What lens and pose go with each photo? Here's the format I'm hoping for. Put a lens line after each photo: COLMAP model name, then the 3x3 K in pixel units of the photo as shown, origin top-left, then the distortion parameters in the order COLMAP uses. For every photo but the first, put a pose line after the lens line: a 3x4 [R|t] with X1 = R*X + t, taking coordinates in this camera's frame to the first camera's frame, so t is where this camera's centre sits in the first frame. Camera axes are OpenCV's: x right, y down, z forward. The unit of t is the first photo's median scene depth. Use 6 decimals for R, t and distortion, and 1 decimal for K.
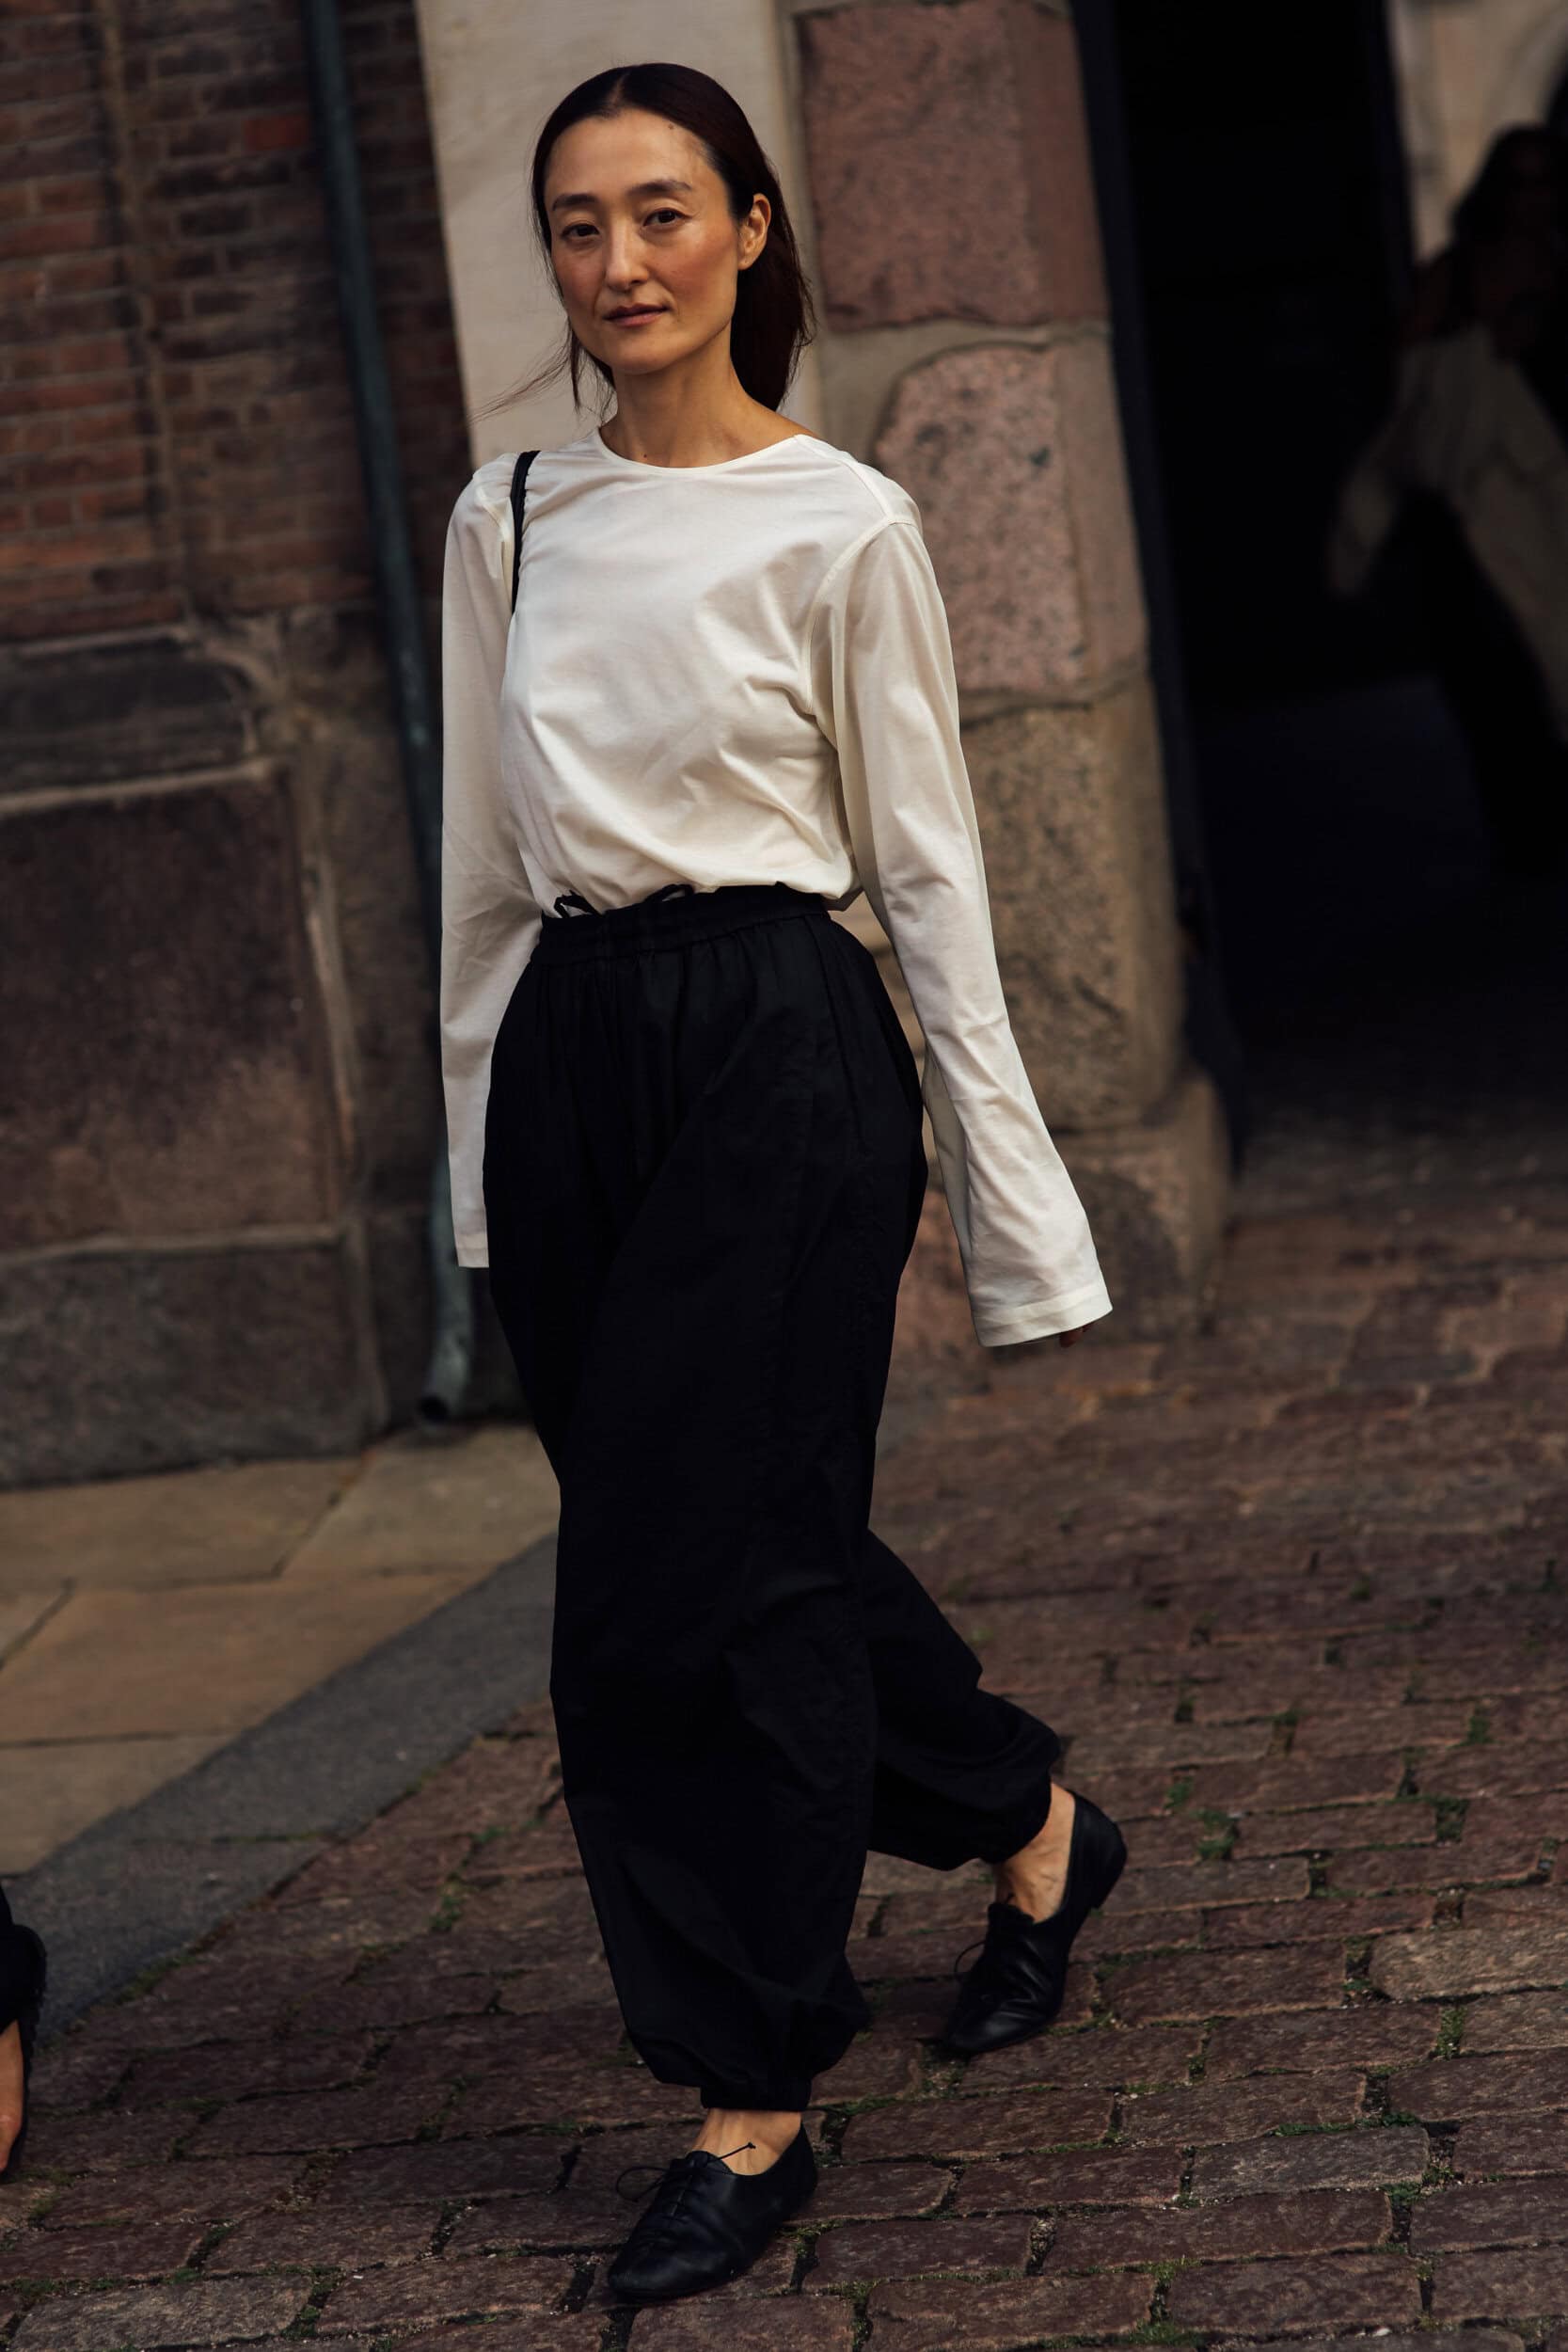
lens RADIAL K [[5829.9, 0, 785.1], [0, 5829.9, 1178.5], [0, 0, 1]] dist [-0.032009, 0.000000]
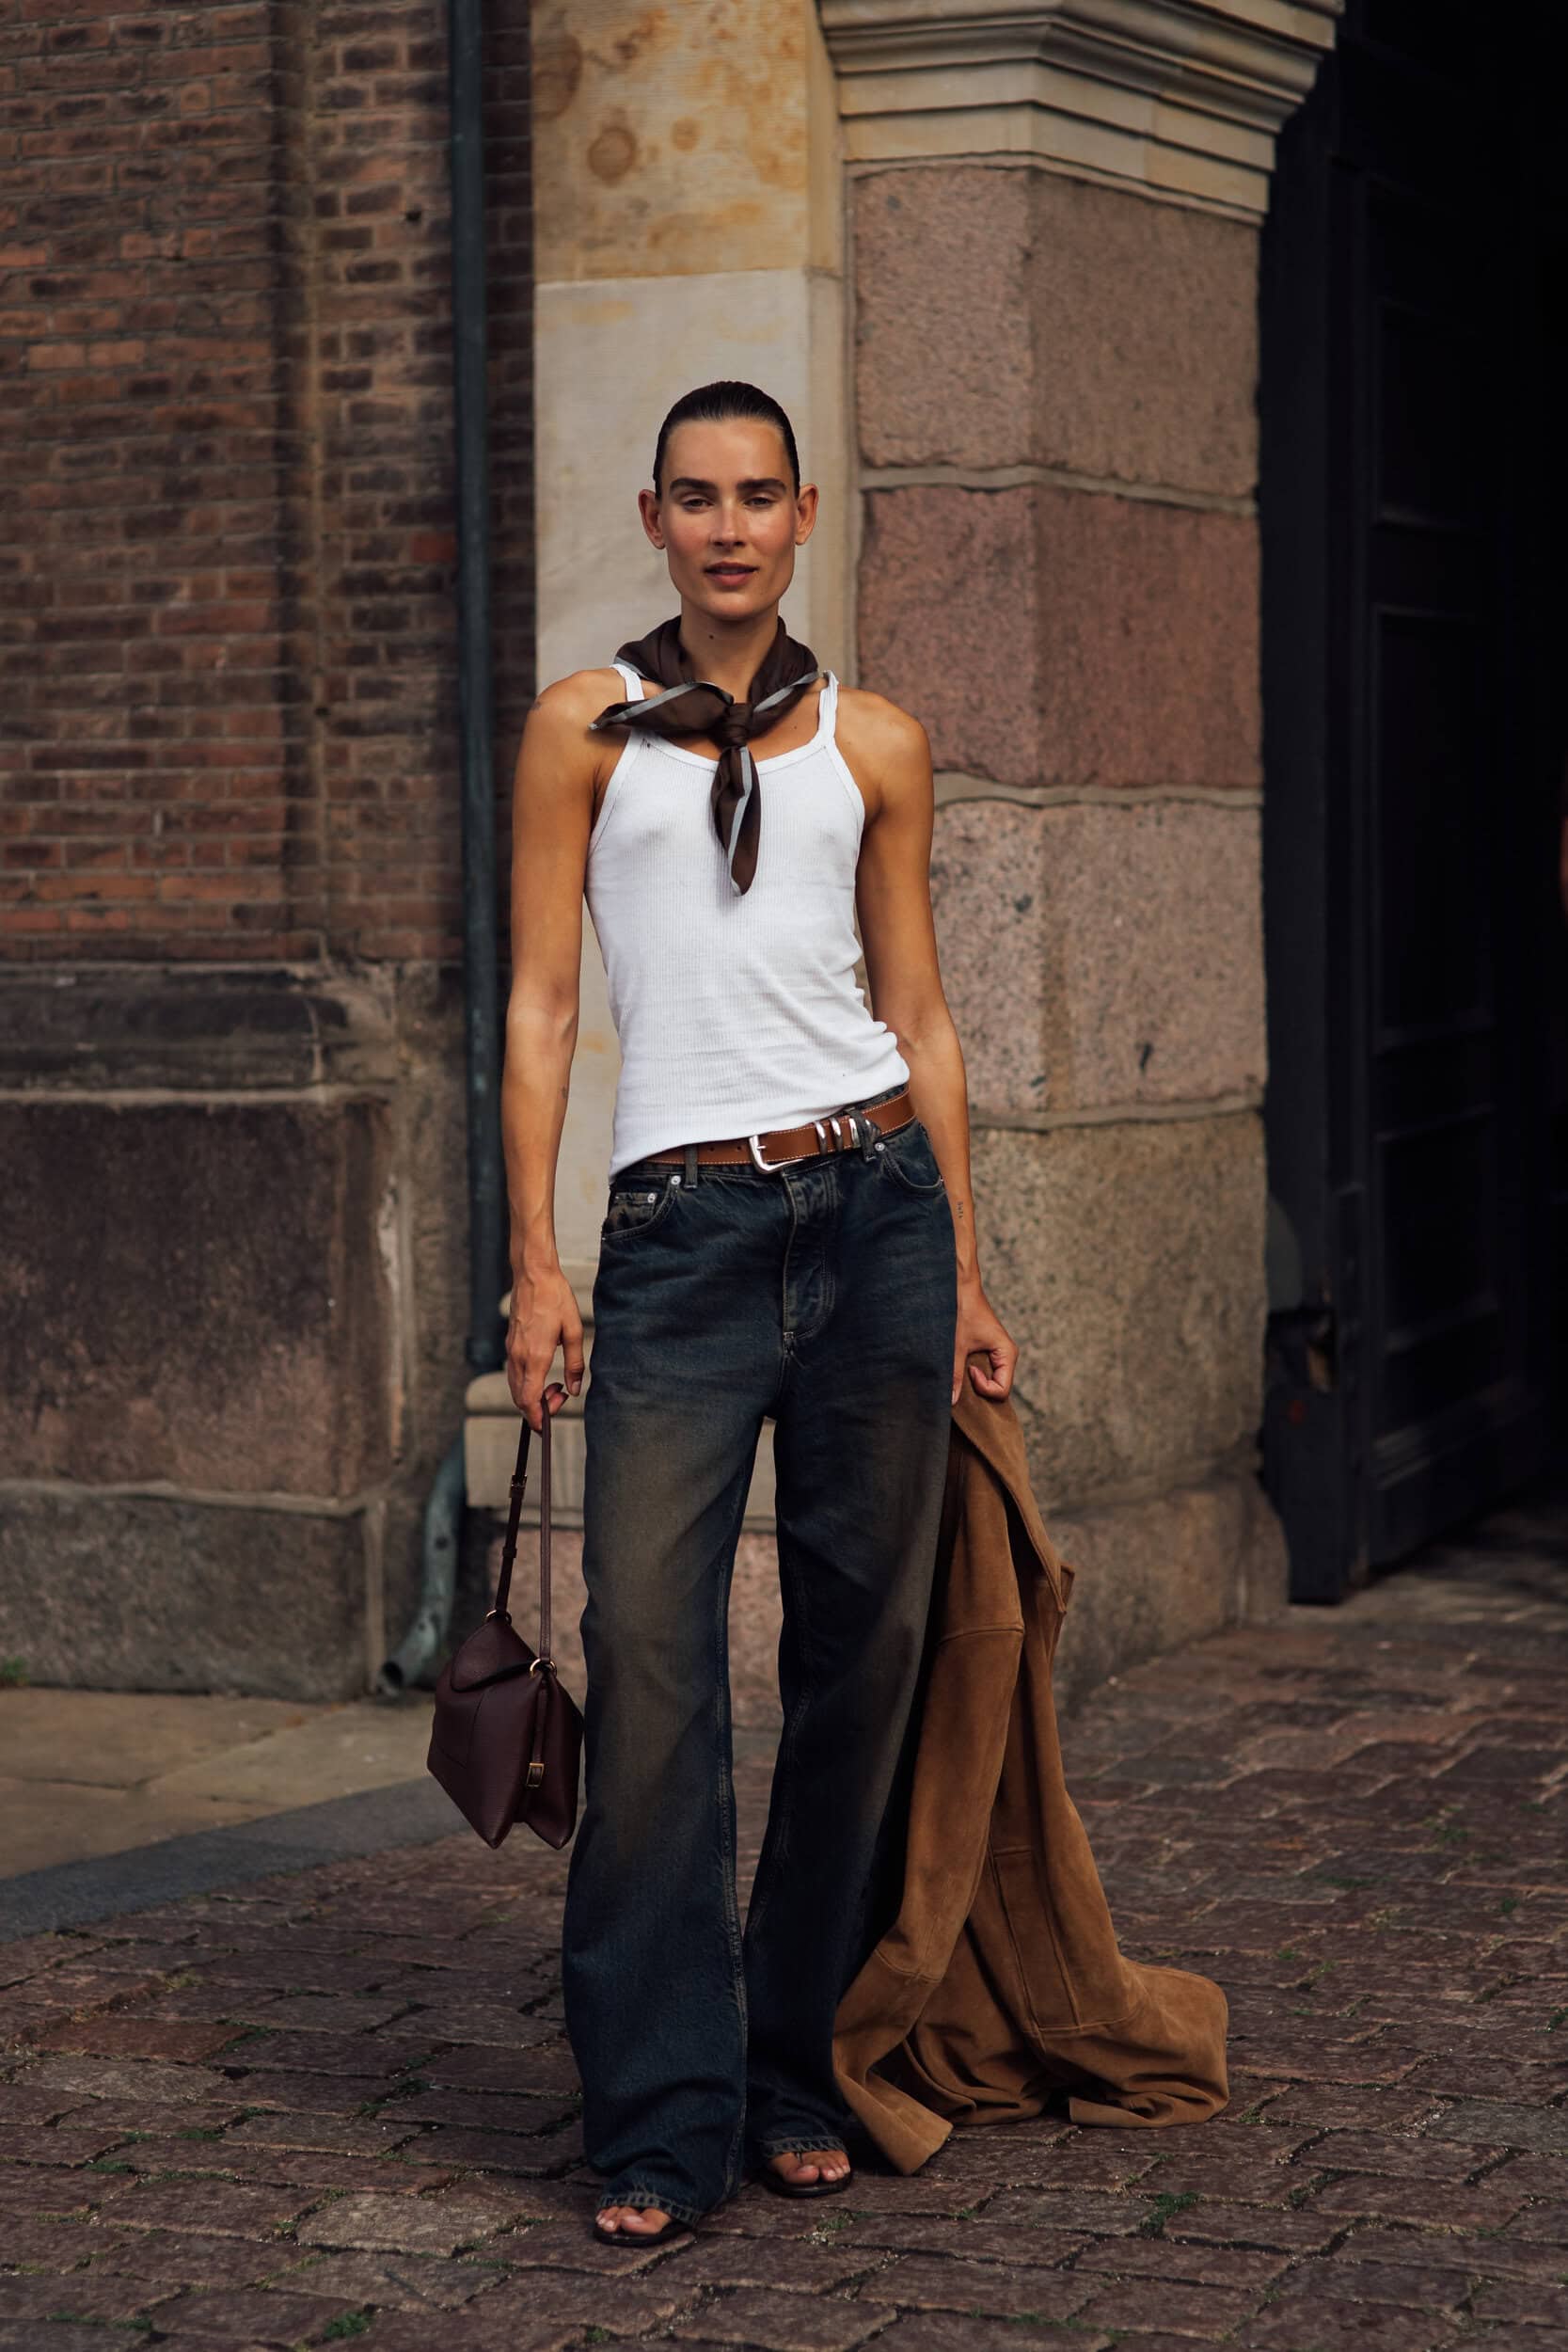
lens RADIAL K [[5829.9, 0, 783.2], [0, 5829.9, 1178.5], [0, 0, 1]] dist [-0.032009, 0.000000]
pose [[0.947490, 0.128697, -0.292747, 0.330216], [-0.146445, 0.988432, -0.039444, -0.021840], [0.284284, 0.080244, 0.955376, -0.065871]]
